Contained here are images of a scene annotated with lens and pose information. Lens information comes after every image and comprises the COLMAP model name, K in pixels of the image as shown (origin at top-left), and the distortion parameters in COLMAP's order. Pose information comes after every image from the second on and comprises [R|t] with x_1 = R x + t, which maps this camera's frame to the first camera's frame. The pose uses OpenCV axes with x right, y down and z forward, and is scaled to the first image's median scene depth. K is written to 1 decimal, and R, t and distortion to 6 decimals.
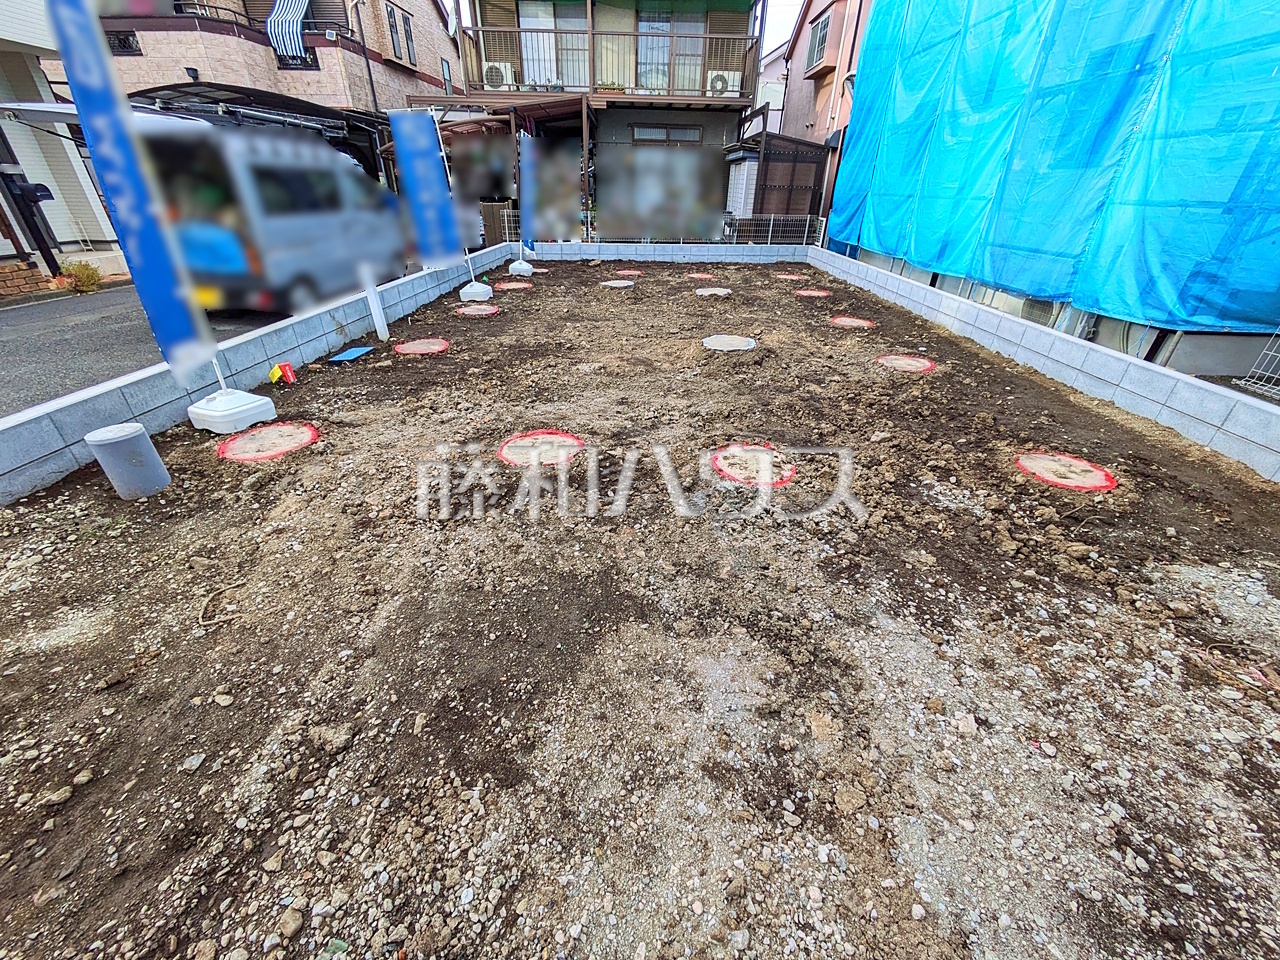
lens RADIAL K [[505.9, 0, 643.4], [0, 505.9, 477.9], [0, 0, 1]] dist [0.003510, 0.000230]
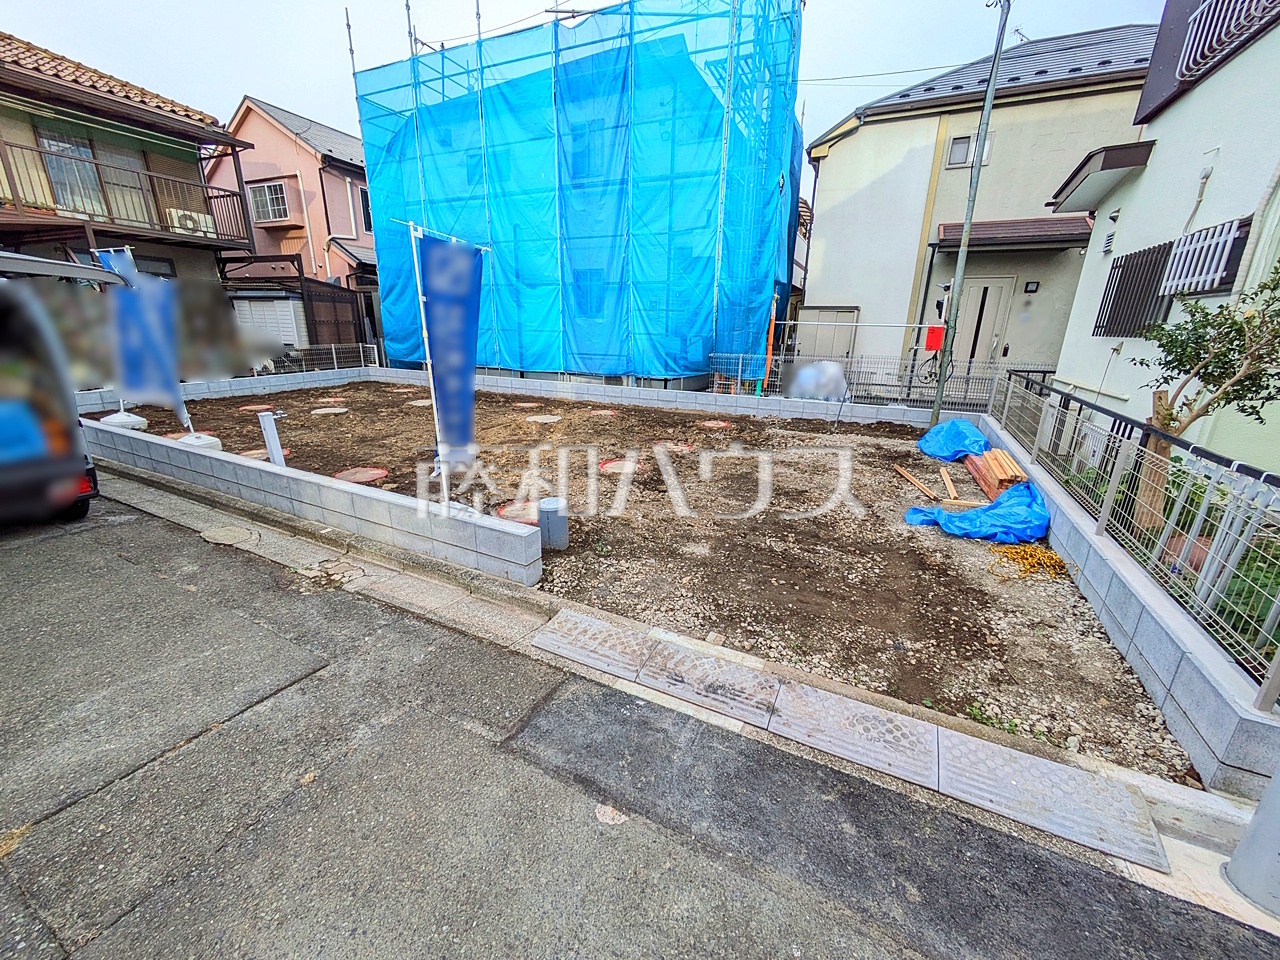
lens RADIAL K [[506.1, 0, 644.1], [0, 506.1, 480.5], [0, 0, 1]] dist [0.001097, 0.000508]
pose [[0.413286, -0.277518, 0.867282, -1.085726], [0.444345, 0.892799, 0.073939, -0.069009], [-0.794829, 0.354814, 0.492295, 0.035500]]
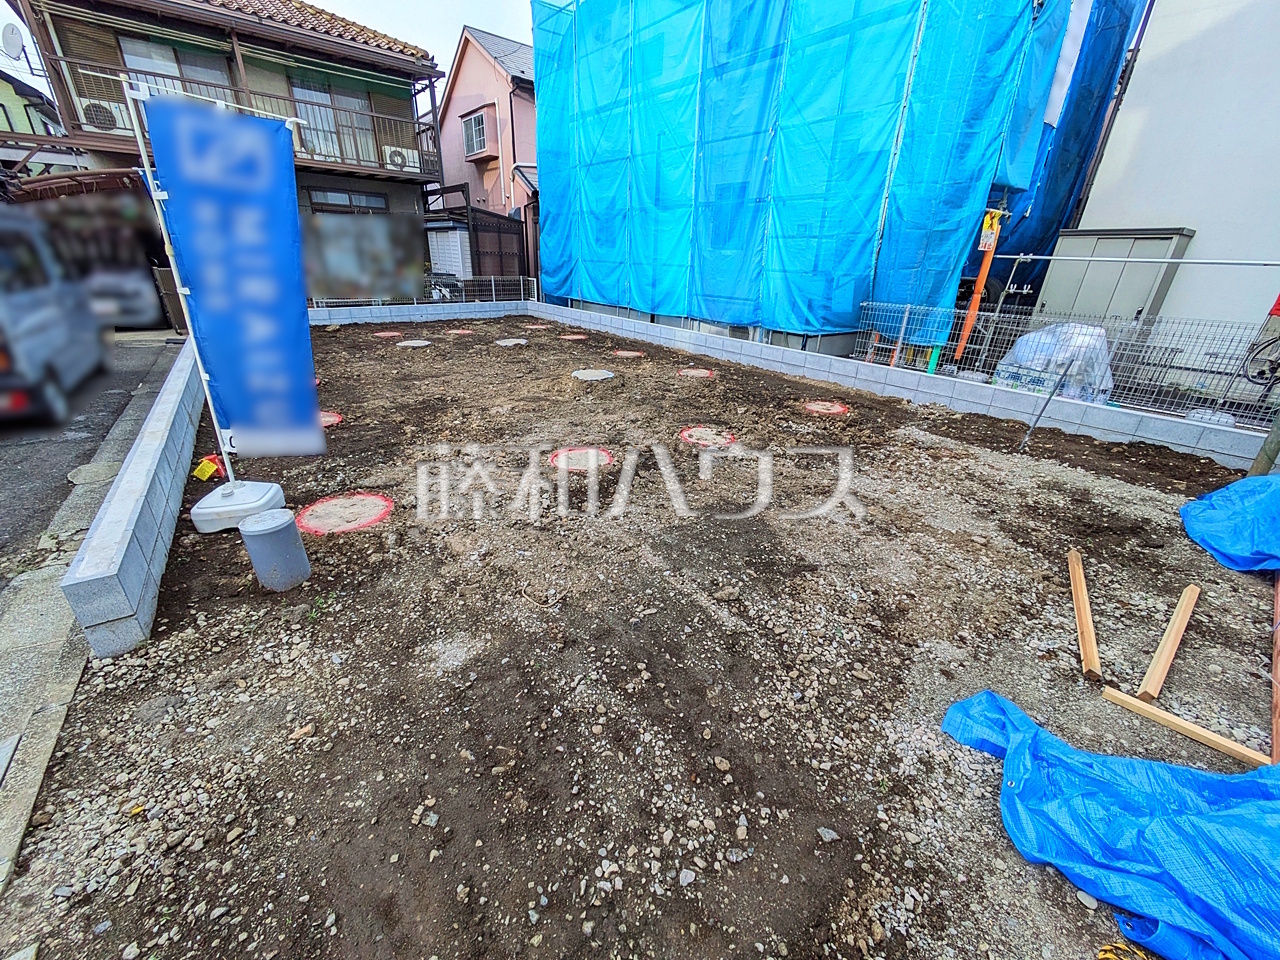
lens RADIAL K [[505.9, 0, 643.4], [0, 505.9, 477.9], [0, 0, 1]] dist [0.003510, 0.000230]
pose [[0.782575, -0.243268, 0.573059, -0.511667], [0.295753, 0.955263, 0.001633, 0.019956], [-0.547820, 0.168206, 0.819512, -0.081082]]
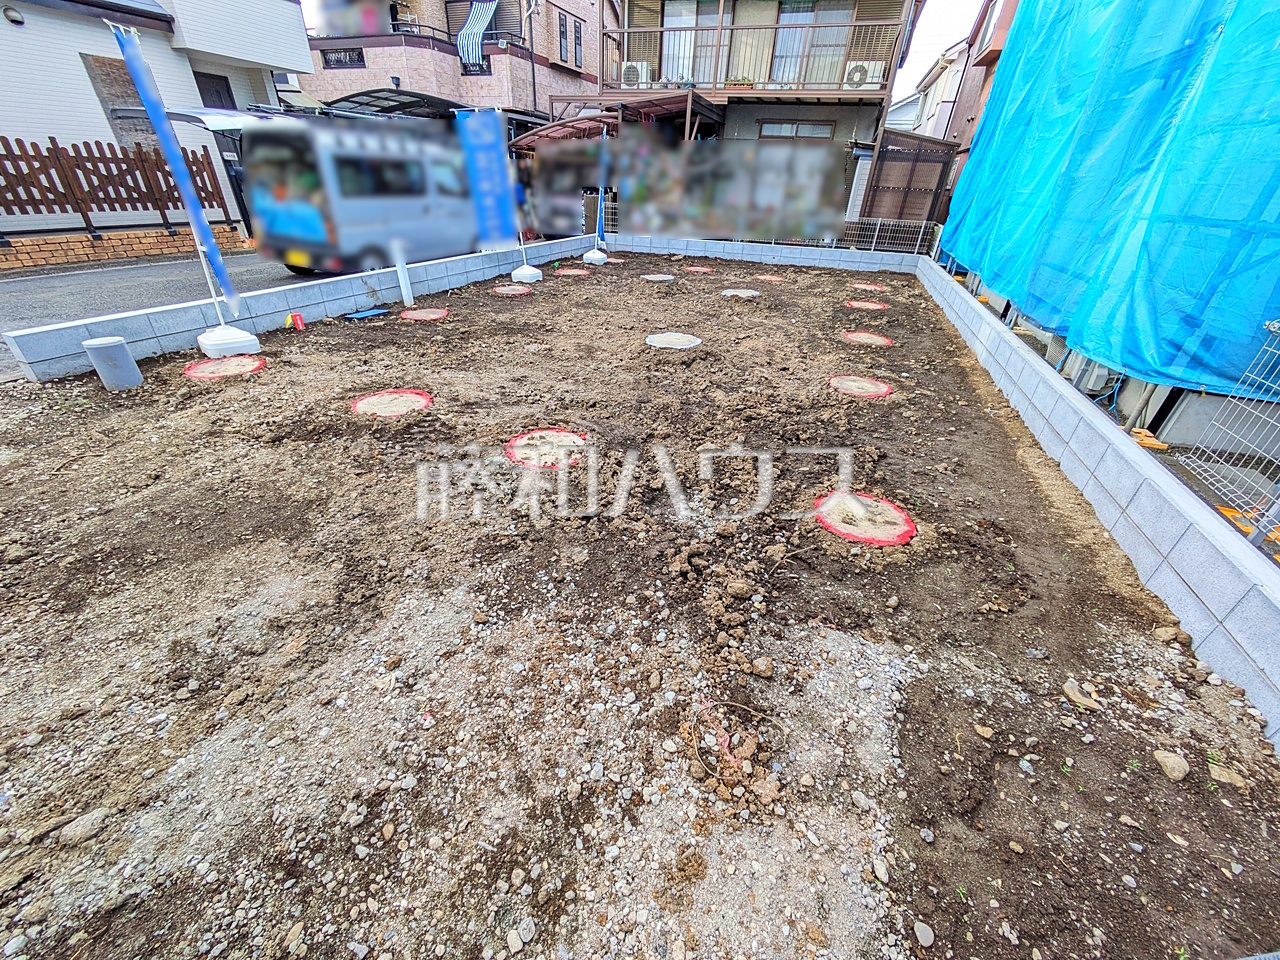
lens RADIAL K [[506.1, 0, 644.1], [0, 506.1, 480.5], [0, 0, 1]] dist [0.001097, 0.000508]
pose [[0.941571, 0.190648, -0.277665, 0.424207], [-0.188400, 0.981468, 0.035017, -0.021269], [0.279195, 0.019341, 0.960040, 0.036599]]
